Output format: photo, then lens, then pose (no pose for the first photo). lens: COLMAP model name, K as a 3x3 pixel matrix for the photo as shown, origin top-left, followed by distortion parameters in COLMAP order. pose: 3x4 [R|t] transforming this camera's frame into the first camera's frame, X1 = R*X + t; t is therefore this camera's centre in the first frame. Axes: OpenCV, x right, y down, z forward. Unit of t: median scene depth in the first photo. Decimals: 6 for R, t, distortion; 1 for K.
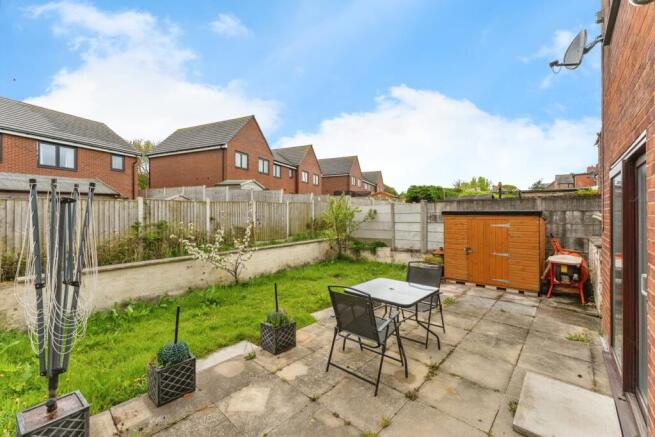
lens RADIAL K [[281.0, 0, 327.7], [0, 281.0, 215.5], [0, 0, 1]] dist [0.001230, 0.000230]
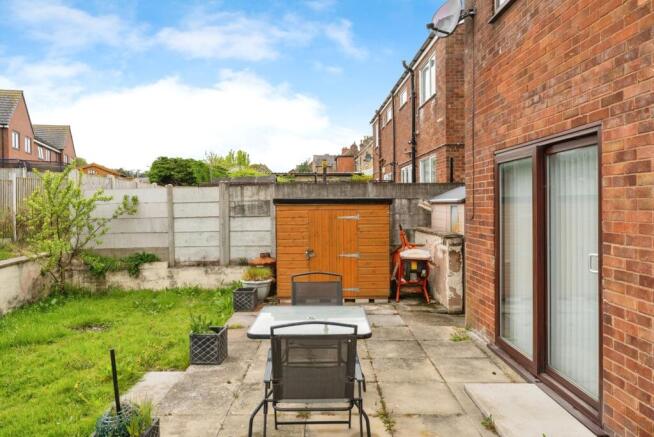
lens RADIAL K [[458.1, 0, 327.1], [0, 458.1, 216.2], [0, 0, 1]] dist [0.002431, 0.000986]
pose [[0.739745, -0.023402, 0.672480, -0.205370], [0.011598, 0.999690, 0.022031, 0.003647], [-0.672787, -0.008498, 0.739788, 0.098956]]
